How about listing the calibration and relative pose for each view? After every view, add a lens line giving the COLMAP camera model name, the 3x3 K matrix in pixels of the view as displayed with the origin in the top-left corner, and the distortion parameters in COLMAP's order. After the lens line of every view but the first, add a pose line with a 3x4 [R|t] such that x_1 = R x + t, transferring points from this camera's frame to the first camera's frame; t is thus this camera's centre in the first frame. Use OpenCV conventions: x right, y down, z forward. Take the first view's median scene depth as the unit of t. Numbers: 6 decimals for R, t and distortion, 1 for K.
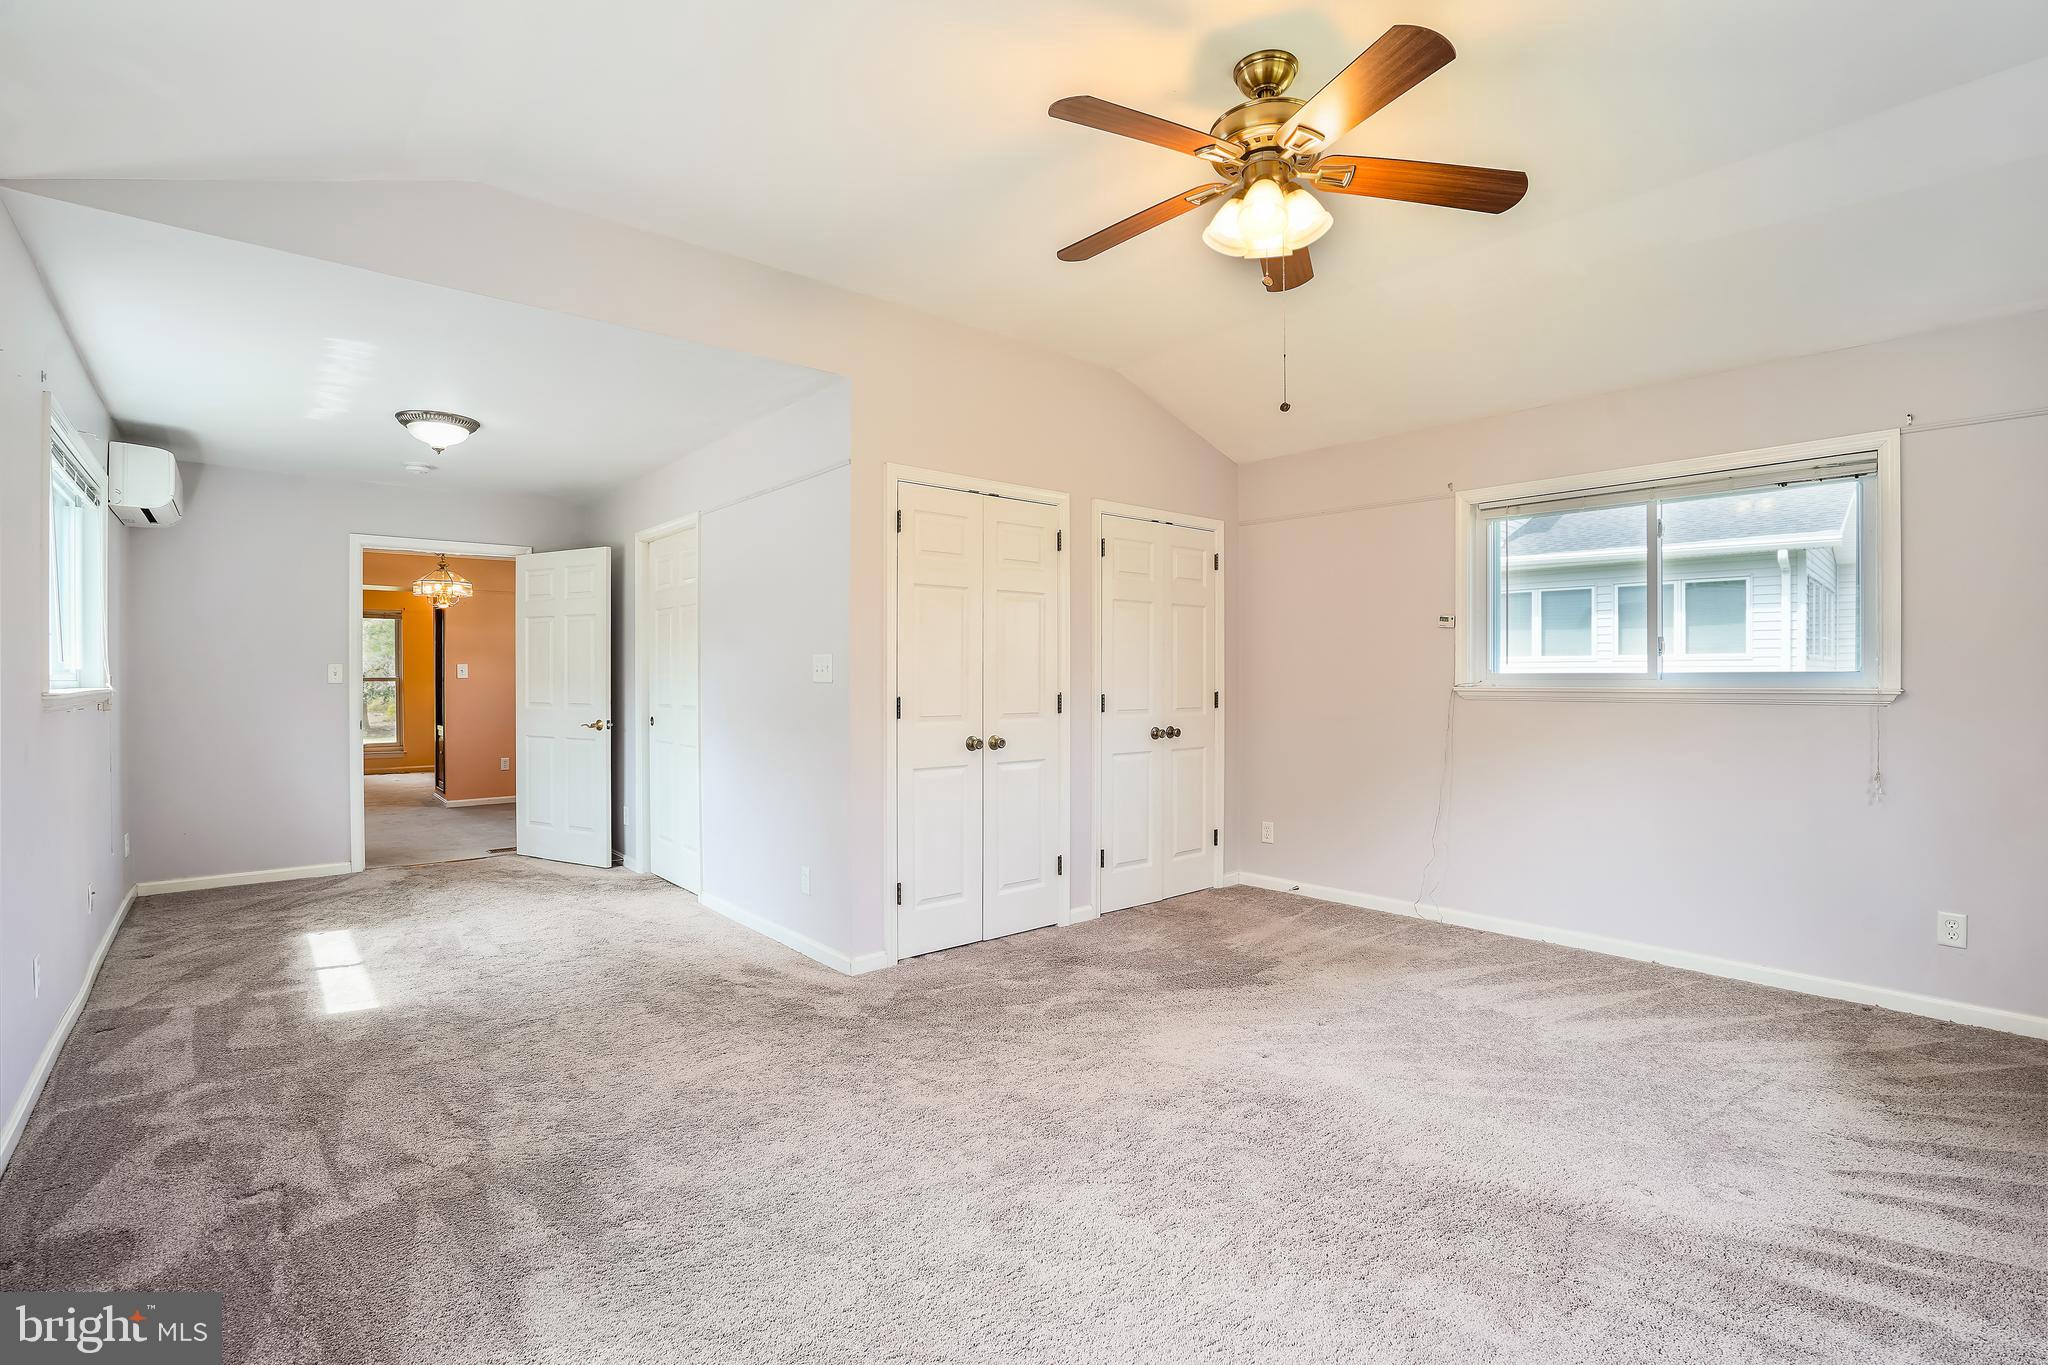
lens RADIAL K [[942.2, 0, 1035.0], [0, 942.2, 679.9], [0, 0, 1]] dist [-0.013458, 0.001406]
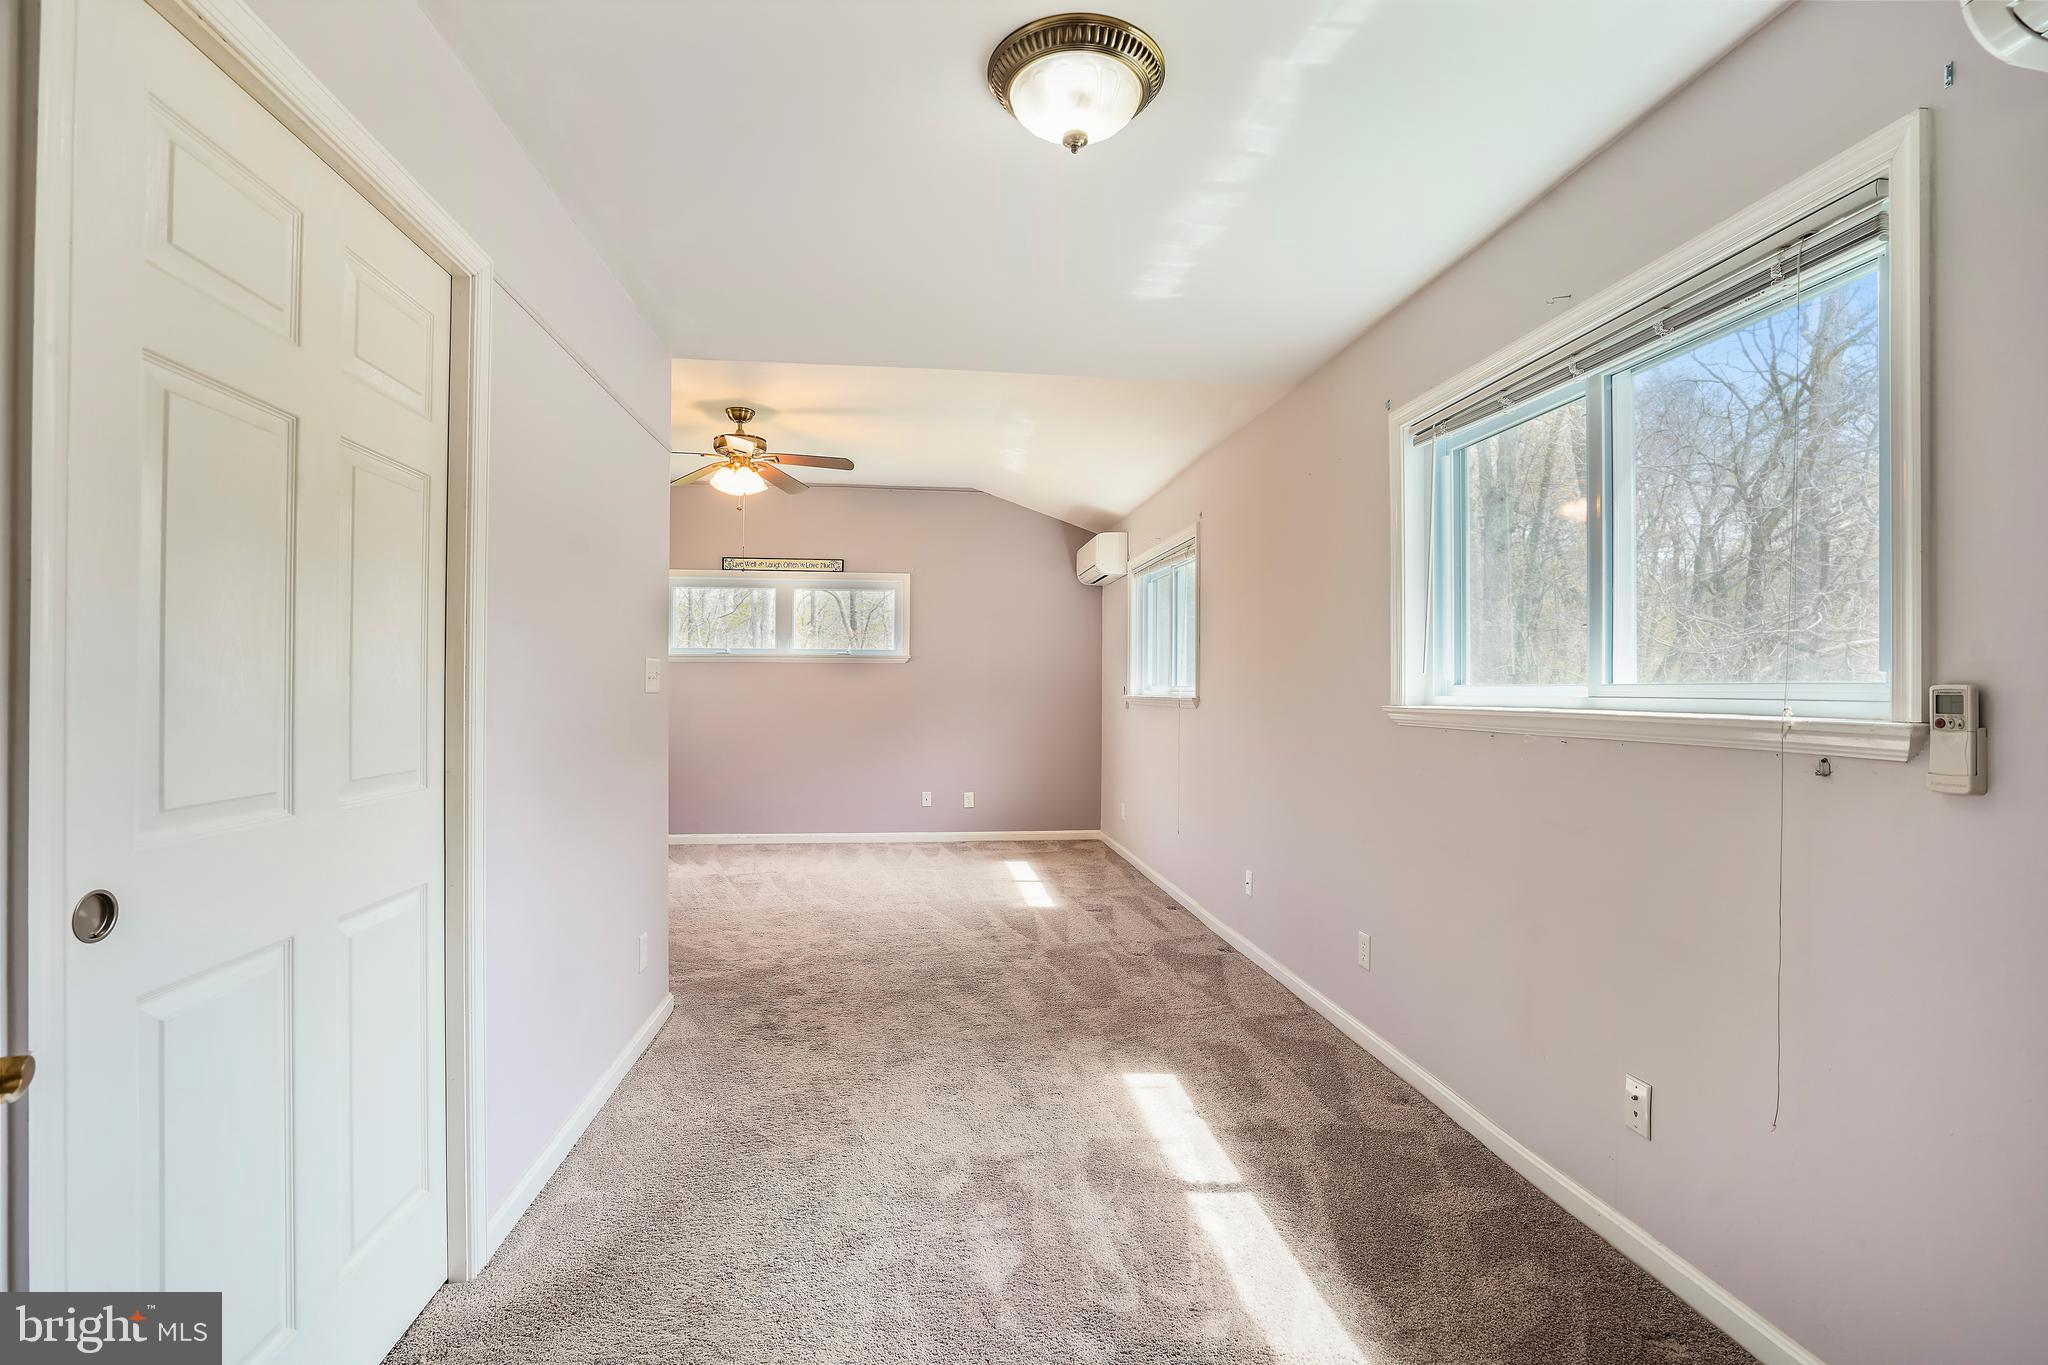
lens RADIAL K [[942.2, 0, 1025.6], [0, 942.2, 684.2], [0, 0, 1]] dist [-0.013458, 0.001406]
pose [[-0.819158, 0.000161, 0.573568, -1.097880], [-0.000389, 1.000000, -0.000836, -0.005175], [-0.573568, -0.000908, -0.819157, 1.689162]]
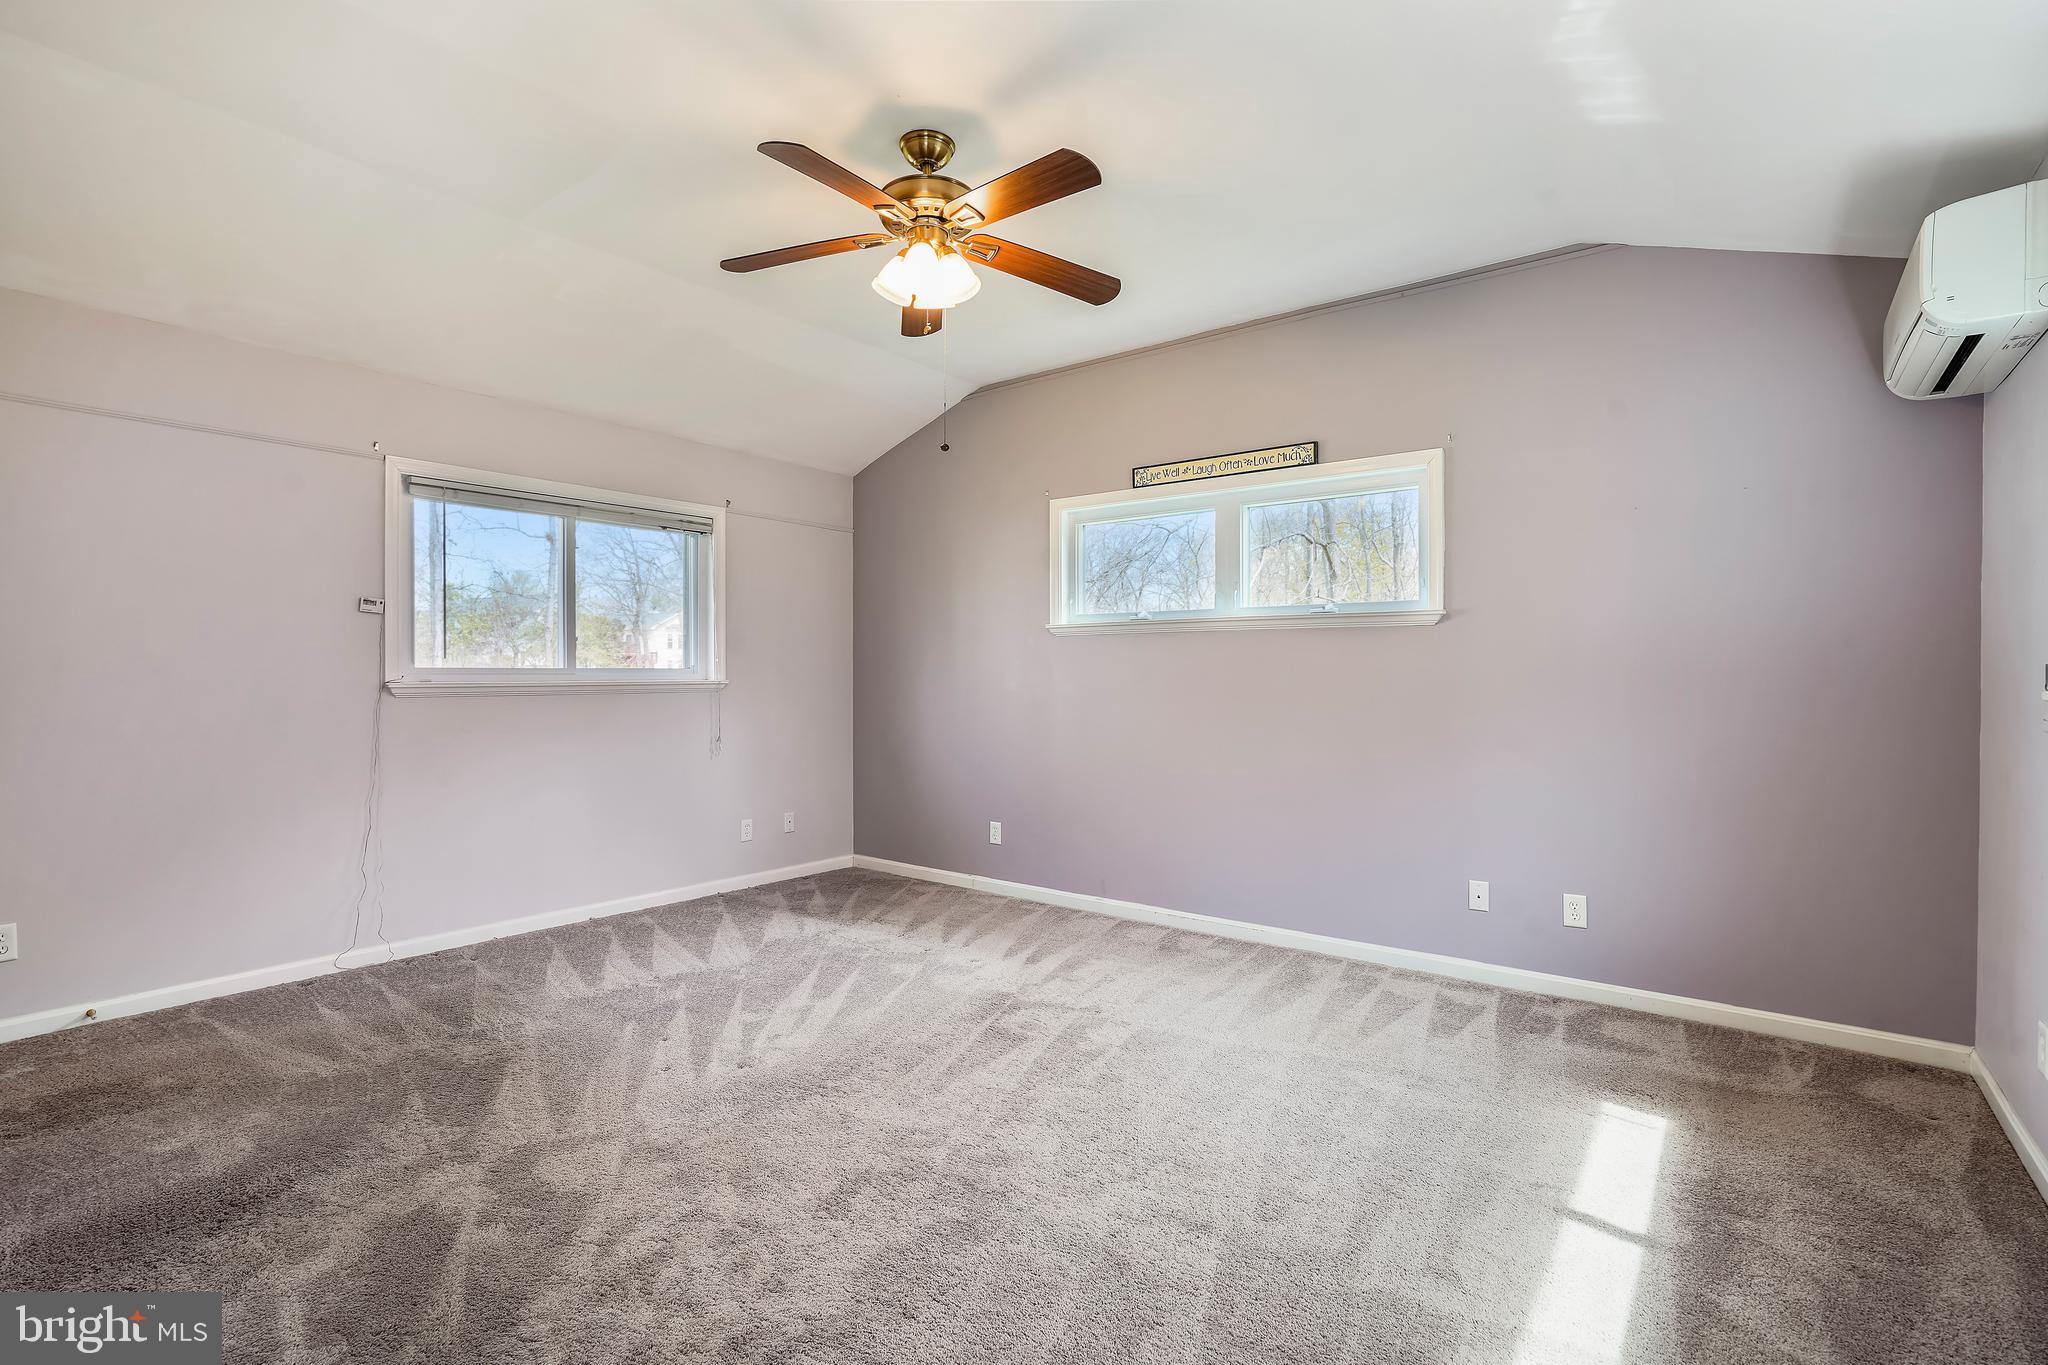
lens RADIAL K [[942.2, 0, 1021.6], [0, 942.2, 678.7], [0, 0, 1]] dist [-0.013458, 0.001406]
pose [[-0.173561, -0.002844, 0.984819, -0.645217], [0.004161, 0.999985, 0.003621, 0.004146], [-0.984814, 0.004726, -0.173547, 0.767761]]
